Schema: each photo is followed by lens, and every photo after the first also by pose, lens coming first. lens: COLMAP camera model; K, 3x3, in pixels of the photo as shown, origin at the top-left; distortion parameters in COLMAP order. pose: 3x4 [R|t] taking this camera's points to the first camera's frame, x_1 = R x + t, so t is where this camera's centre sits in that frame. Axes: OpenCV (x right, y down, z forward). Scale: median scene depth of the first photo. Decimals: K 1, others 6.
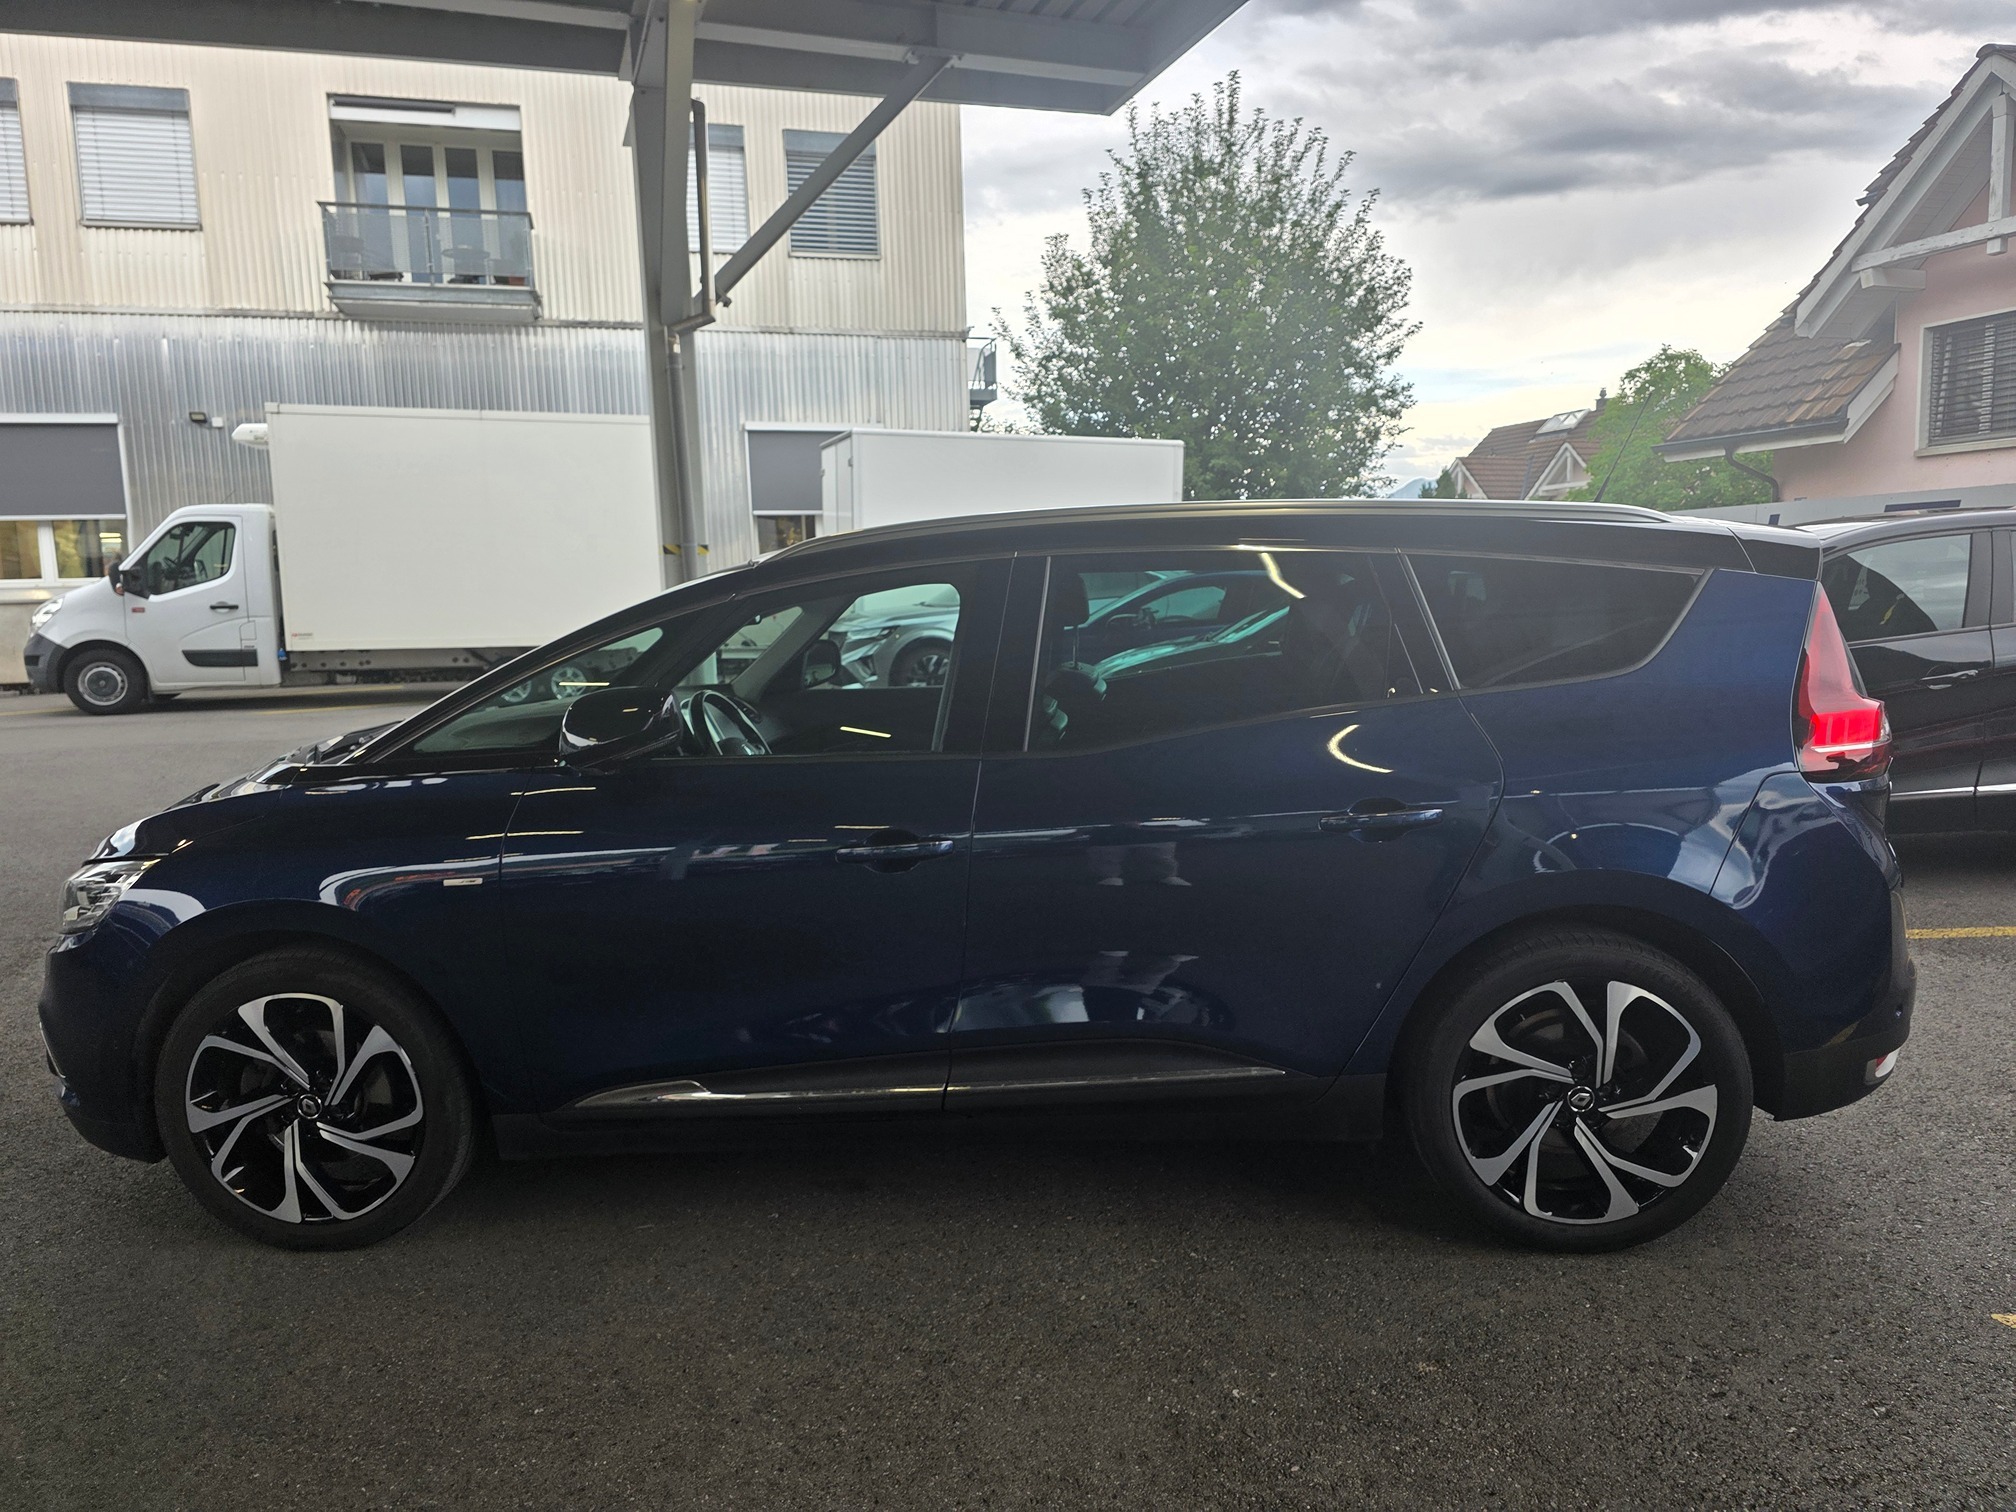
lens RADIAL K [[1380.8, 0, 1018.0], [0, 1380.8, 758.9], [0, 0, 1]] dist [0.033416, -0.038267]
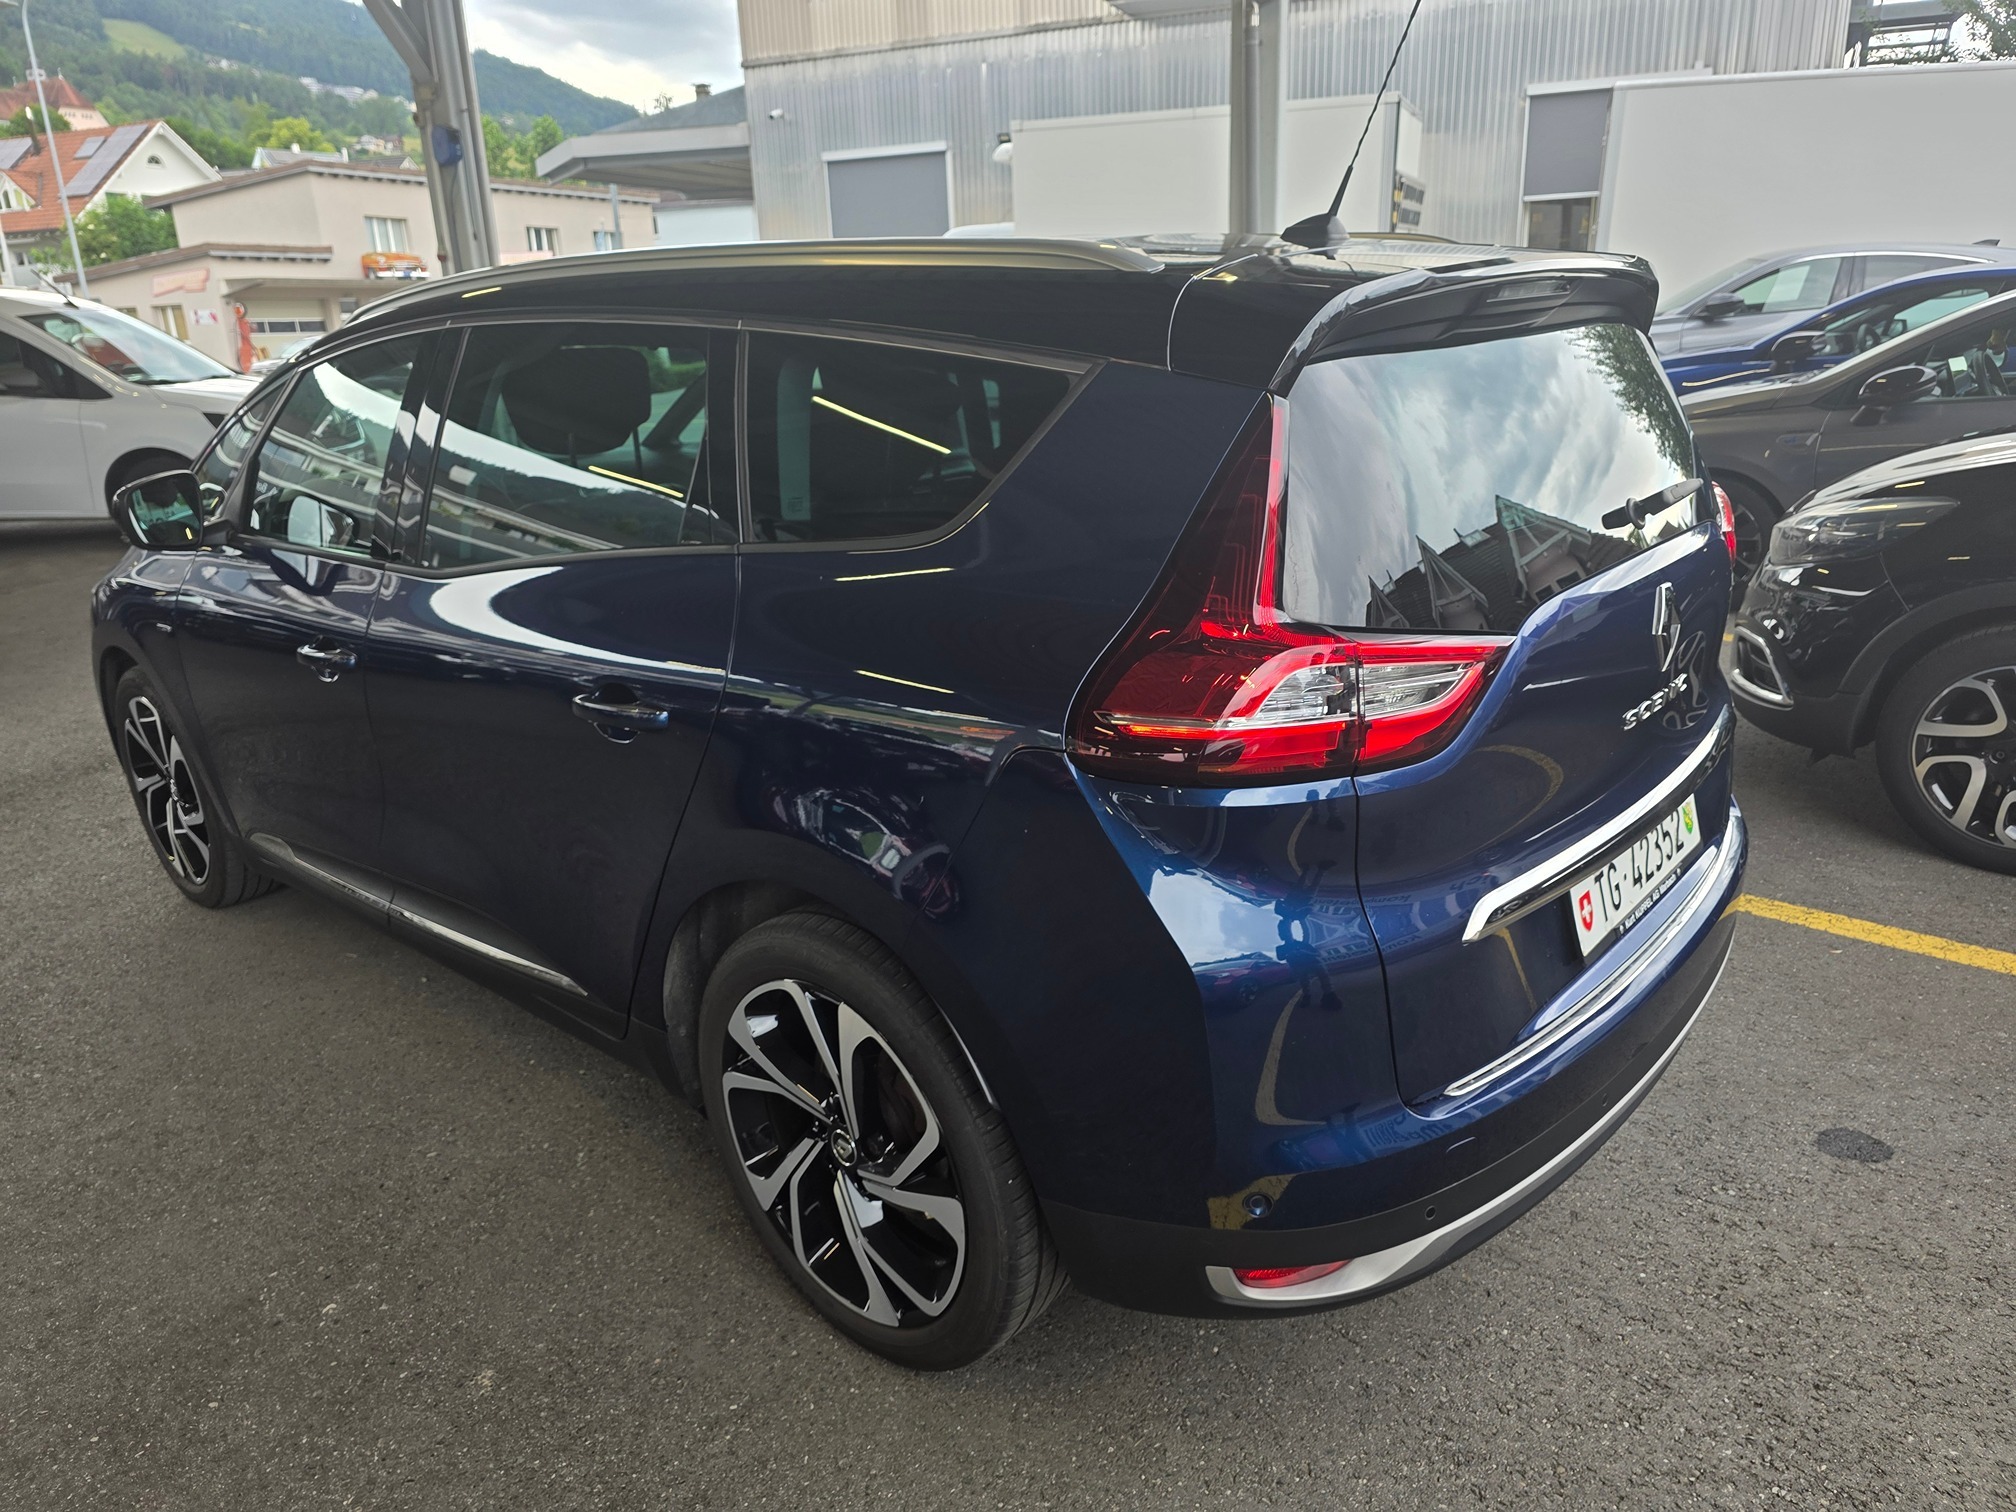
lens RADIAL K [[1380.8, 0, 1013.4], [0, 1380.8, 759.0], [0, 0, 1]] dist [0.033416, -0.038267]
pose [[0.778519, 0.185497, -0.599583, 0.177453], [-0.057291, 0.972341, 0.226430, -0.022059], [0.625001, -0.141930, 0.767613, 0.114387]]
